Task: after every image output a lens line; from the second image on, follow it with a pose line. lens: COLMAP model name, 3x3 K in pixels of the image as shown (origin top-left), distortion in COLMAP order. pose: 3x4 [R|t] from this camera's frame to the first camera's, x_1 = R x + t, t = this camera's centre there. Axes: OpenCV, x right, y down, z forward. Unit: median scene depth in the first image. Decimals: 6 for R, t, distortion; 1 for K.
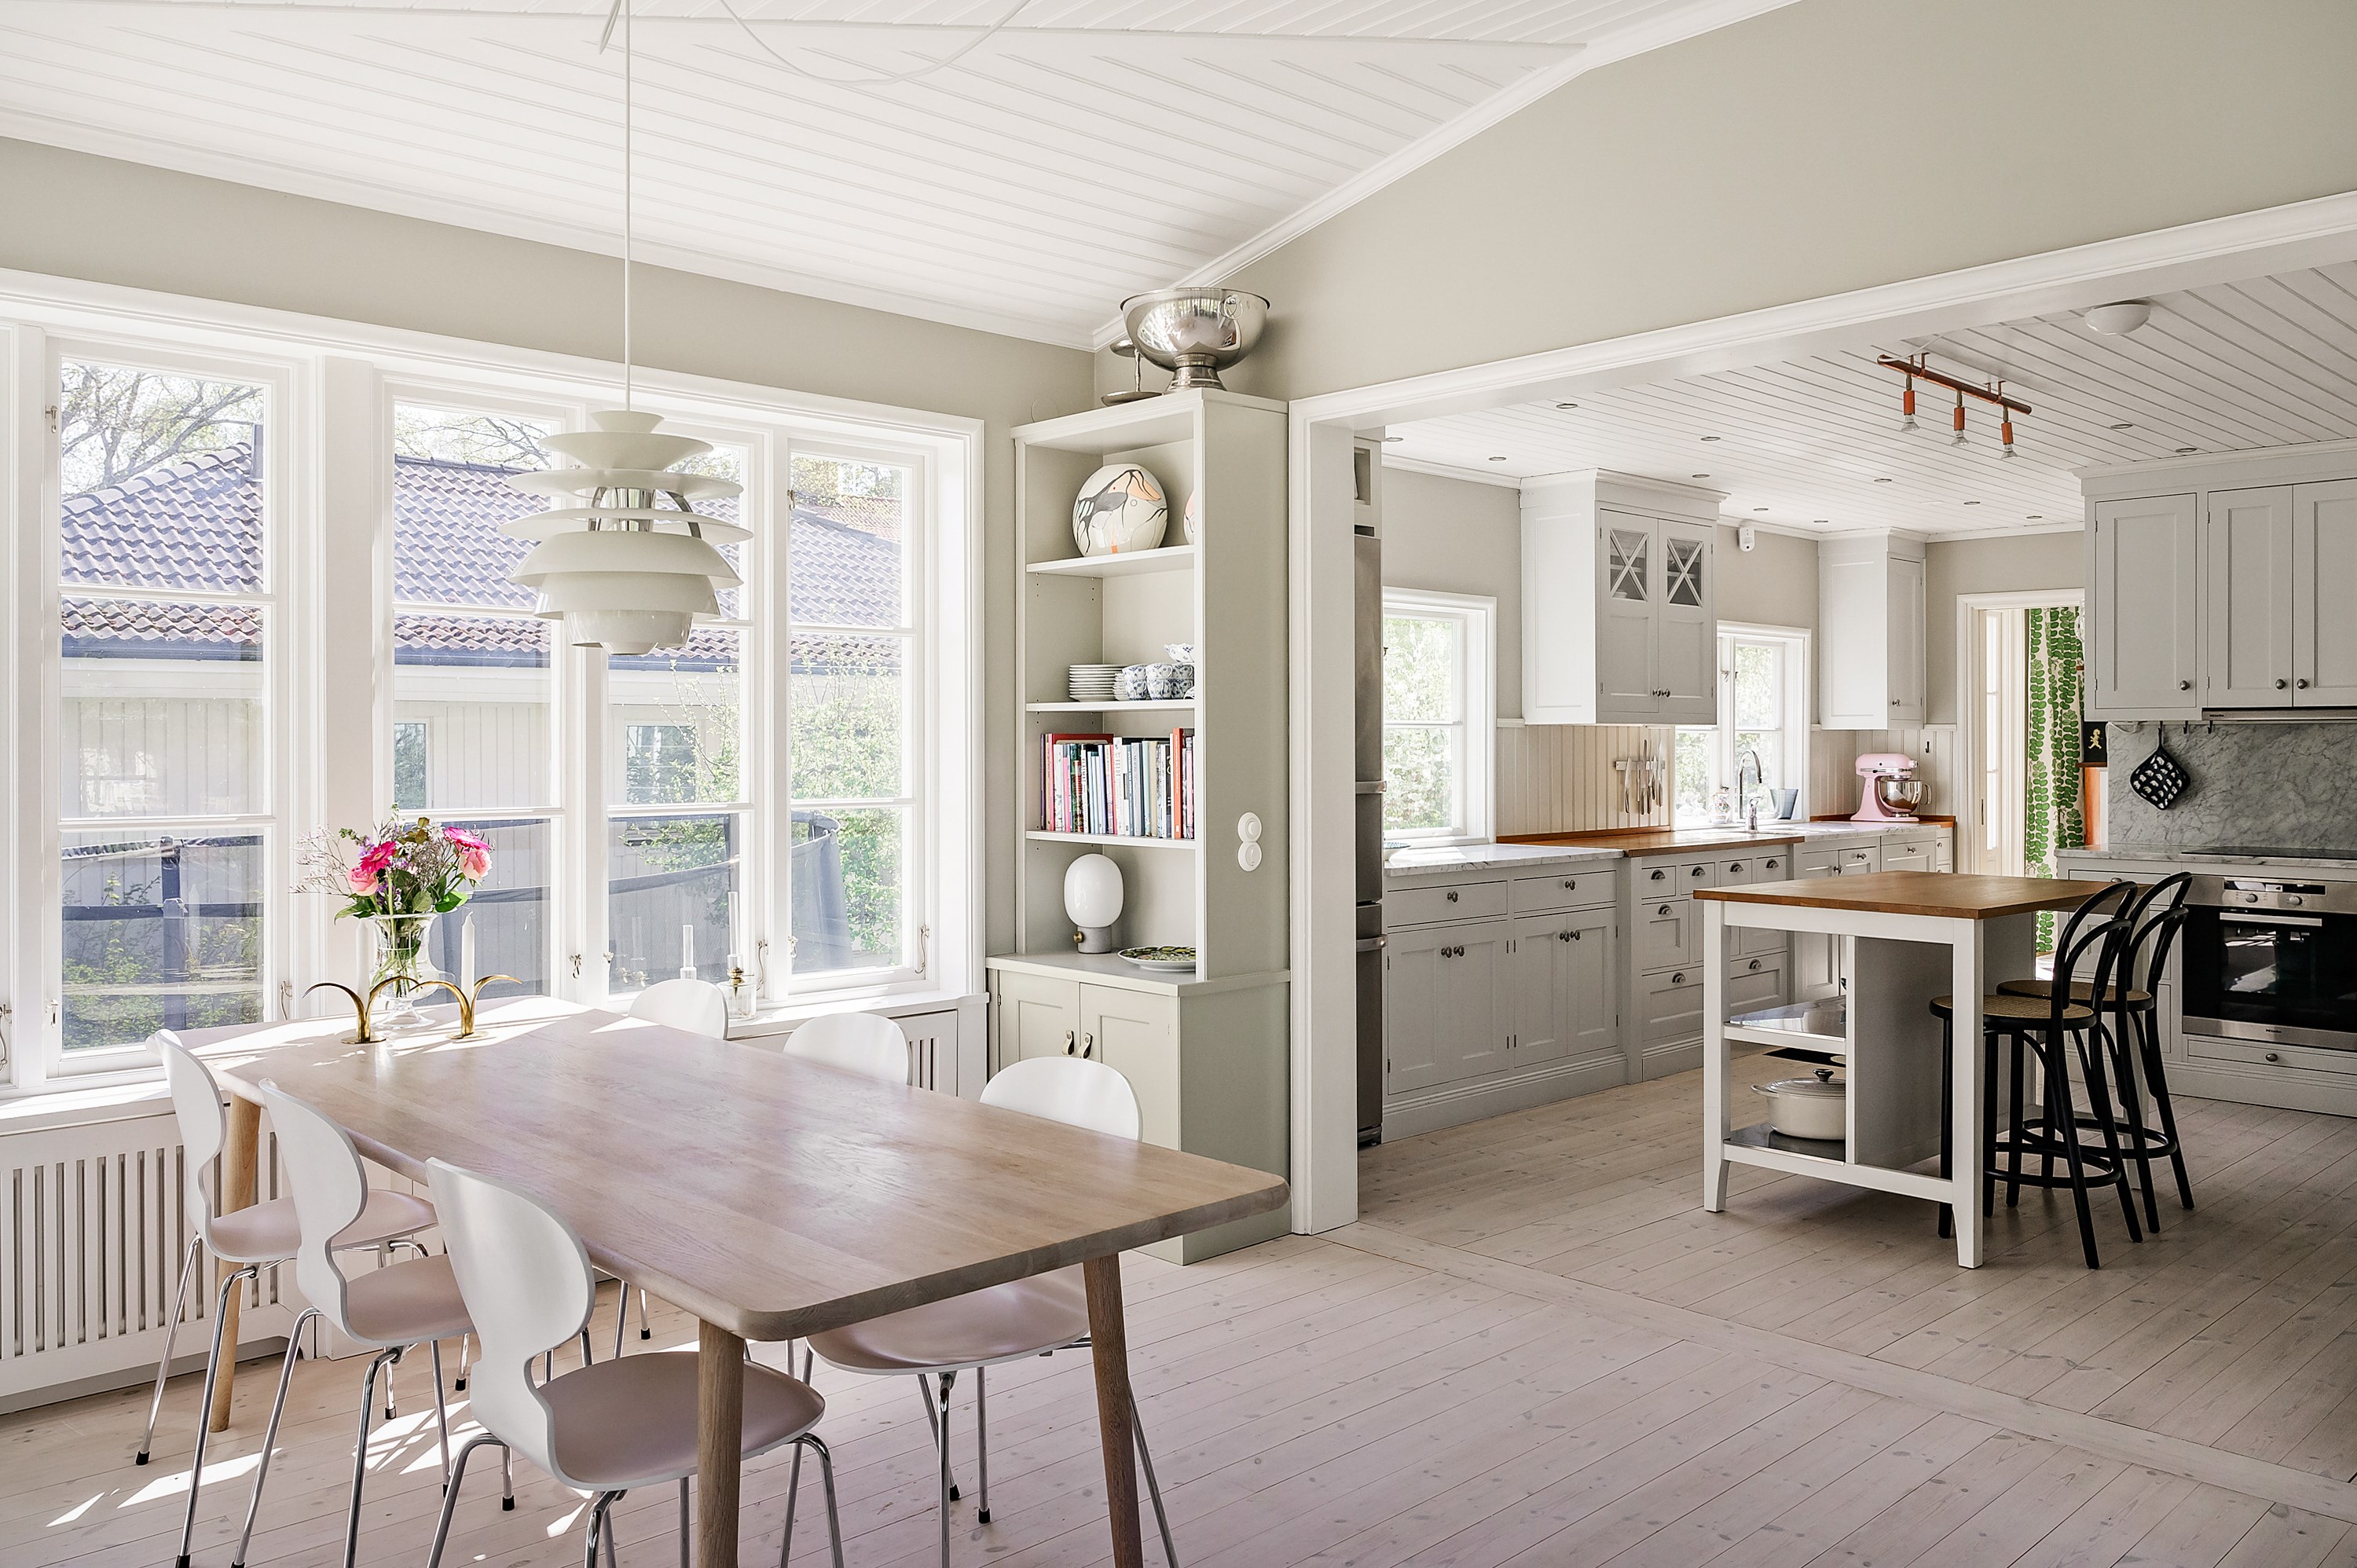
lens RADIAL K [[1749.7, 0, 1173.6], [0, 1749.7, 766.3], [0, 0, 1]] dist [0.004802, -0.001127]
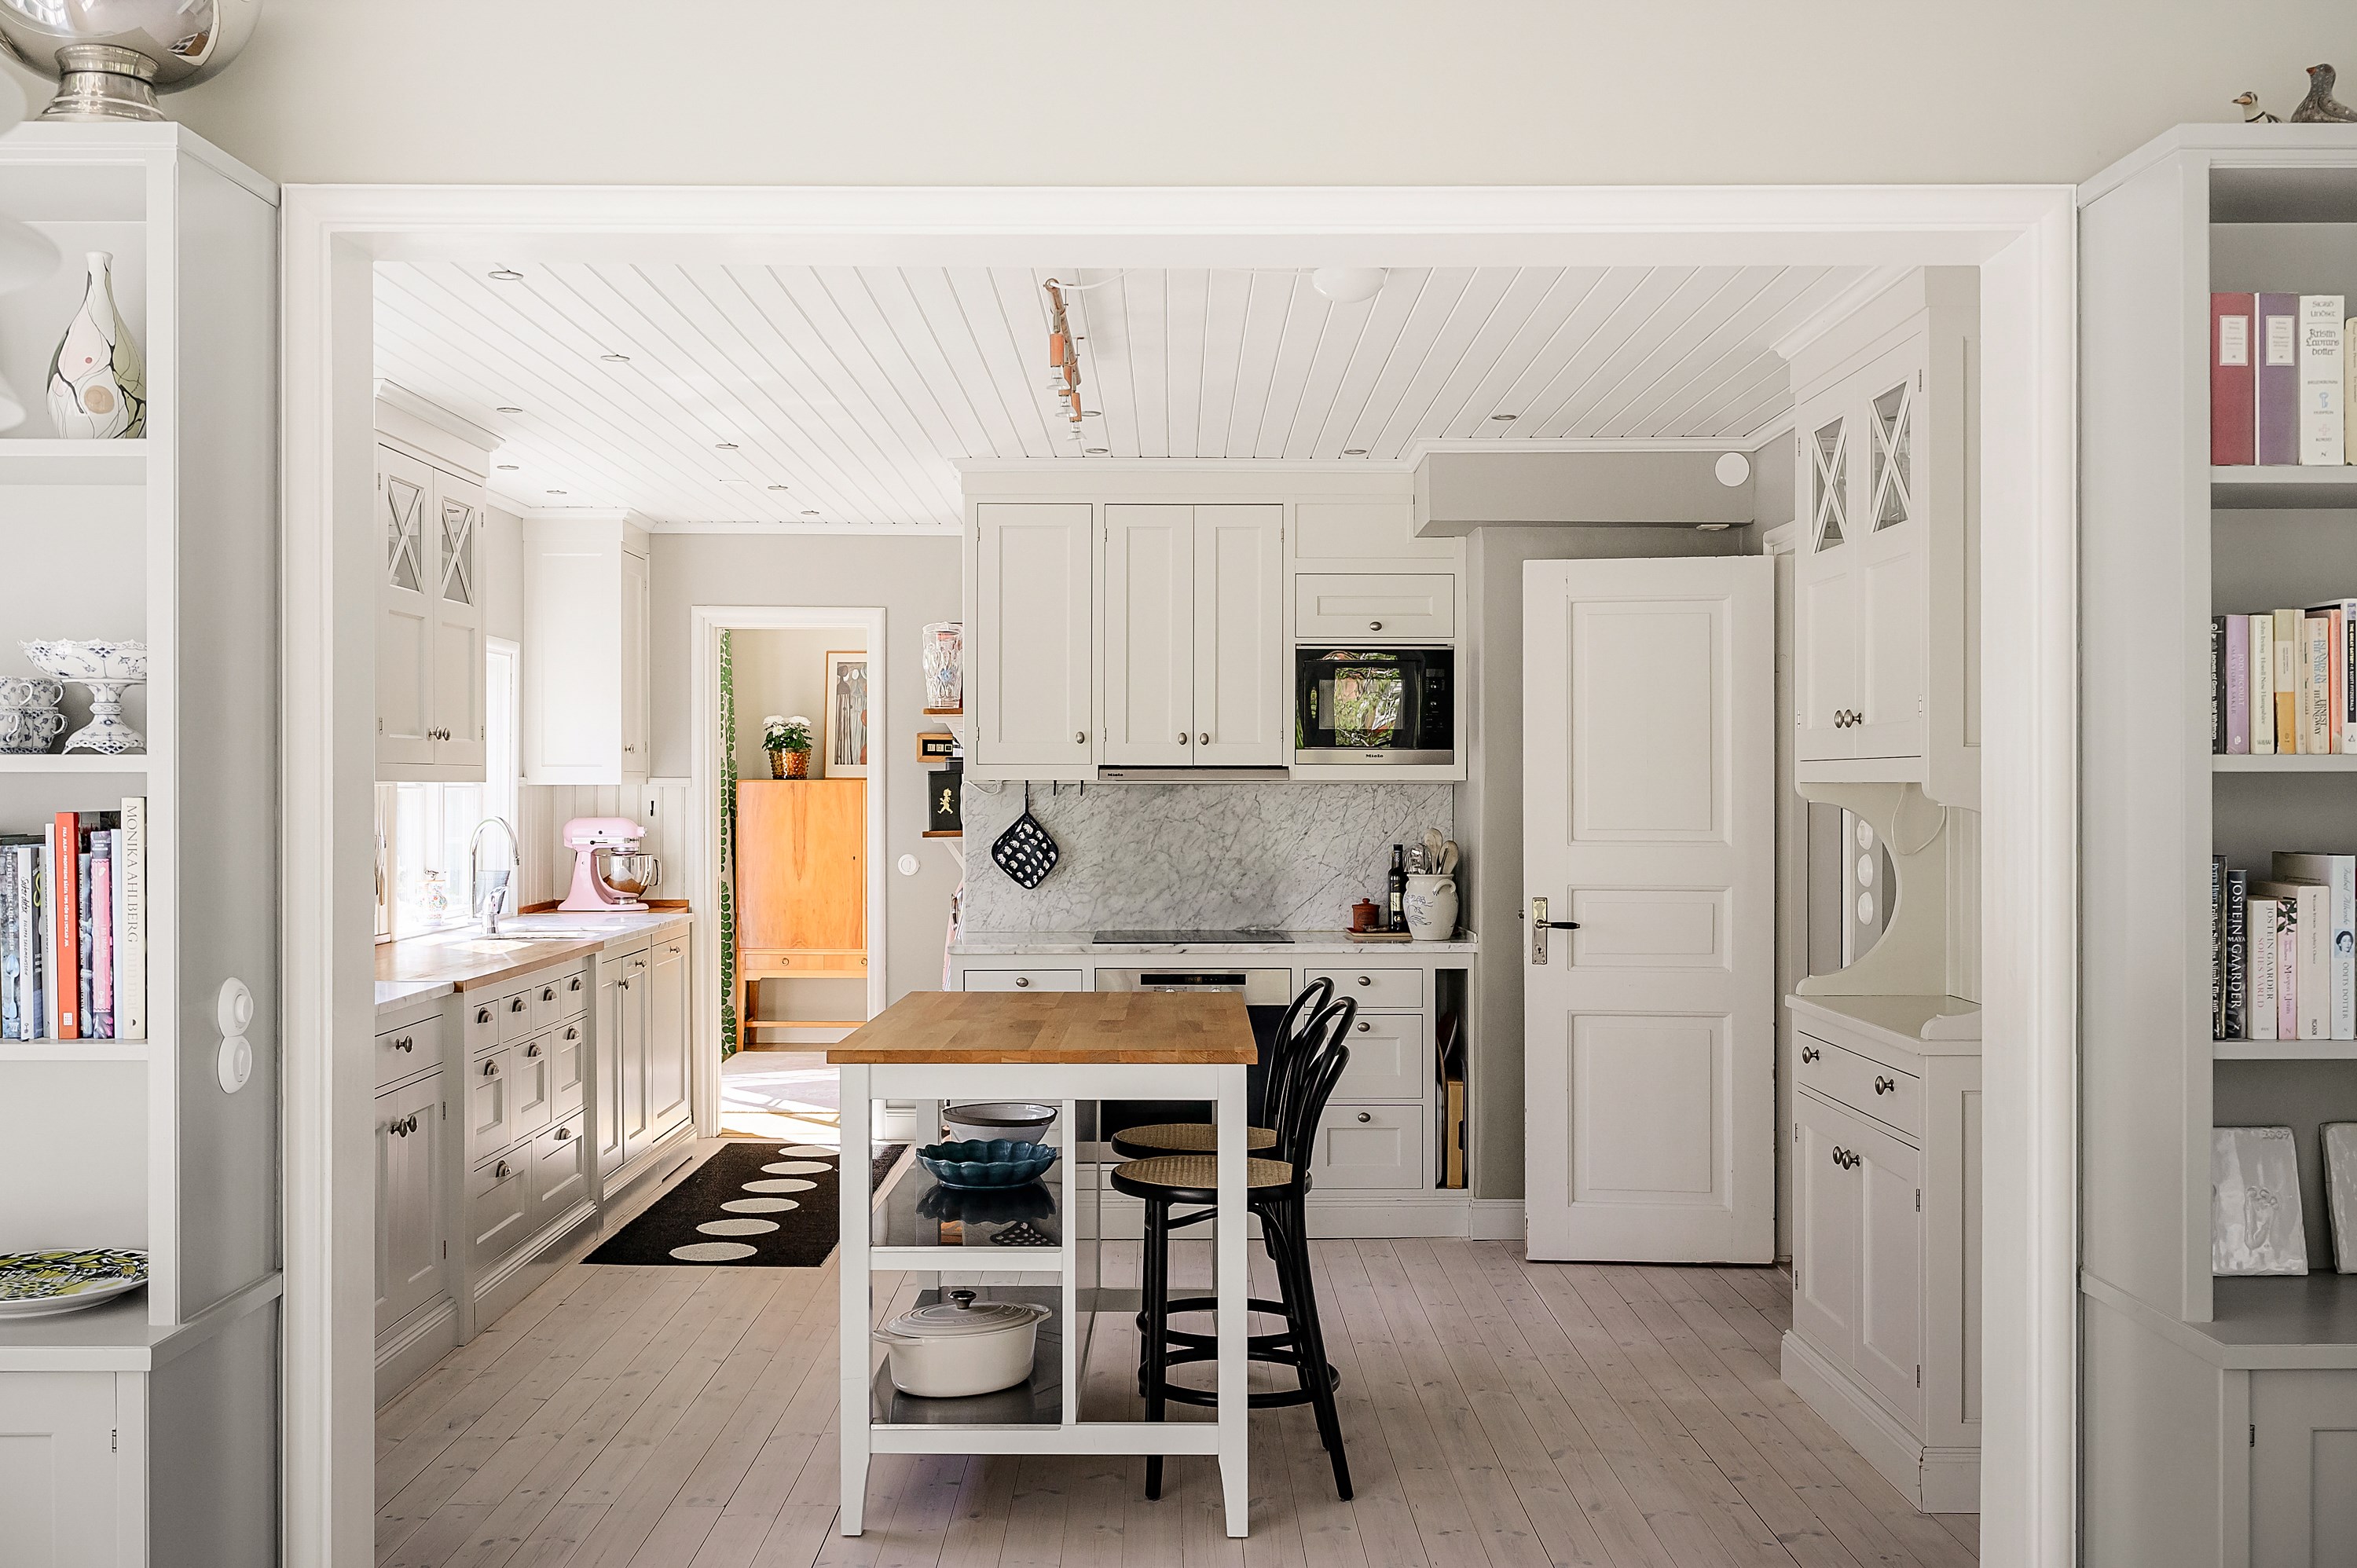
lens RADIAL K [[2296.3, 0, 1182.8], [0, 2296.3, 794.8], [0, 0, 1]] dist [0.012468, 0.000000]
pose [[0.676713, -0.003423, 0.736239, -0.172695], [0.009049, 0.999952, -0.003668, -0.014313], [-0.736192, 0.009145, 0.676711, 0.227029]]
